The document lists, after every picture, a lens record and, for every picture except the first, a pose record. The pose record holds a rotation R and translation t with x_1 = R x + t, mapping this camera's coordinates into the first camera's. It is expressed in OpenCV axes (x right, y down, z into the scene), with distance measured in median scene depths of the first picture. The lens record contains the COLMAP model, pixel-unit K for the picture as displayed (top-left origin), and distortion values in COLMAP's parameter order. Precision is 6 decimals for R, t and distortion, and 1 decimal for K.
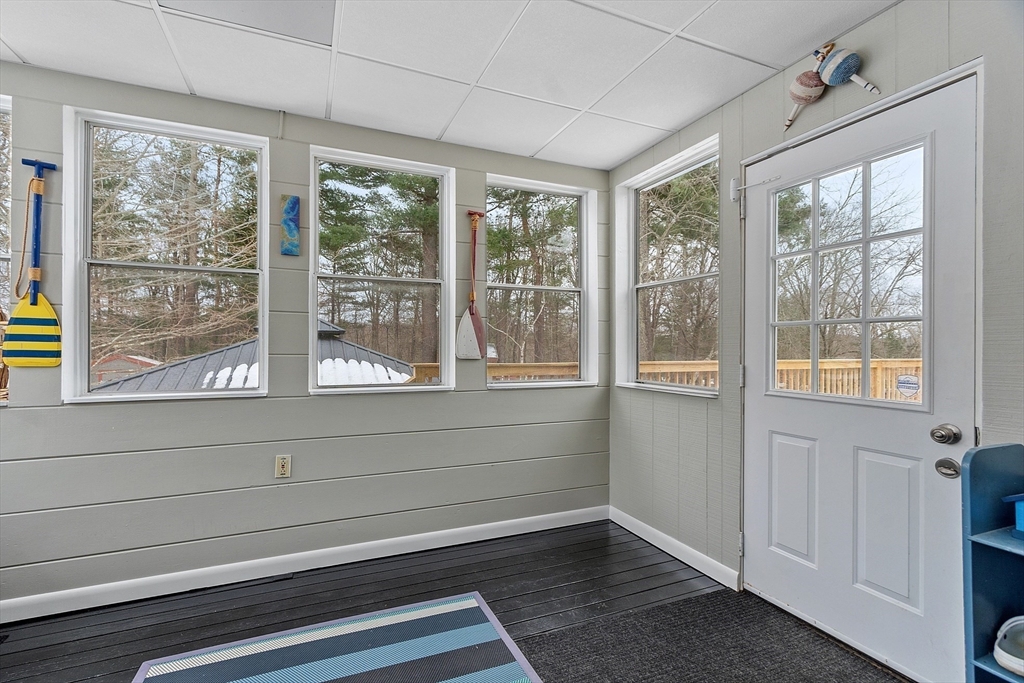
lens RADIAL K [[456.6, 0, 507.4], [0, 456.6, 345.1], [0, 0, 1]] dist [0.005448, -0.001925]
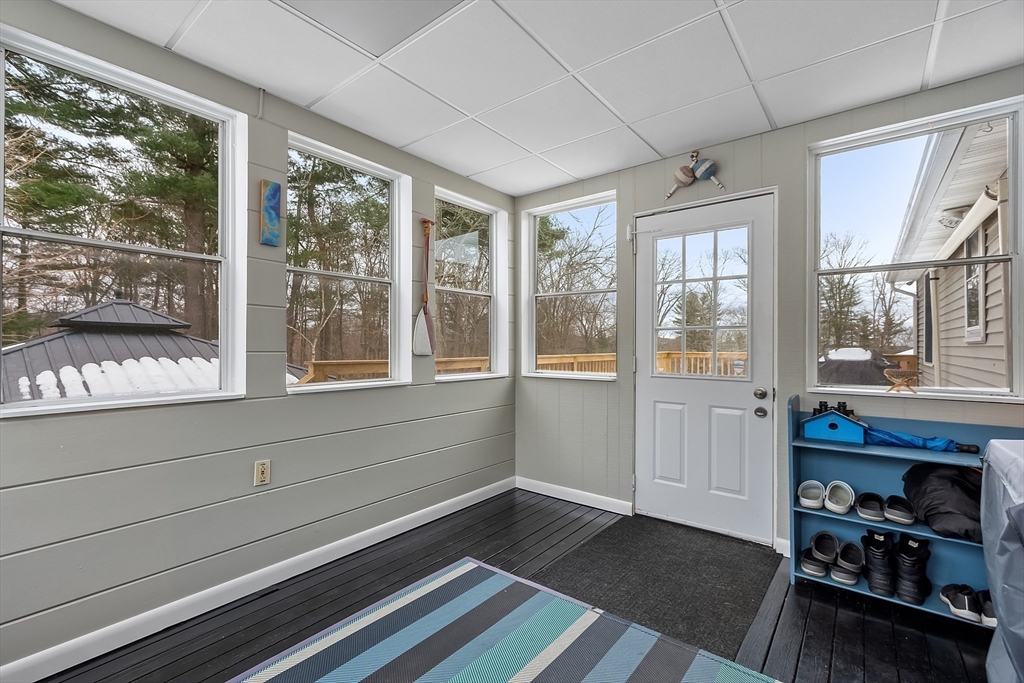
lens RADIAL K [[456.6, 0, 506.3], [0, 456.6, 342.7], [0, 0, 1]] dist [0.005448, -0.001925]
pose [[0.875732, 0.001839, 0.482794, -0.429454], [-0.001998, 0.999998, -0.000186, 0.000837], [-0.482794, -0.000802, 0.875734, -0.042673]]
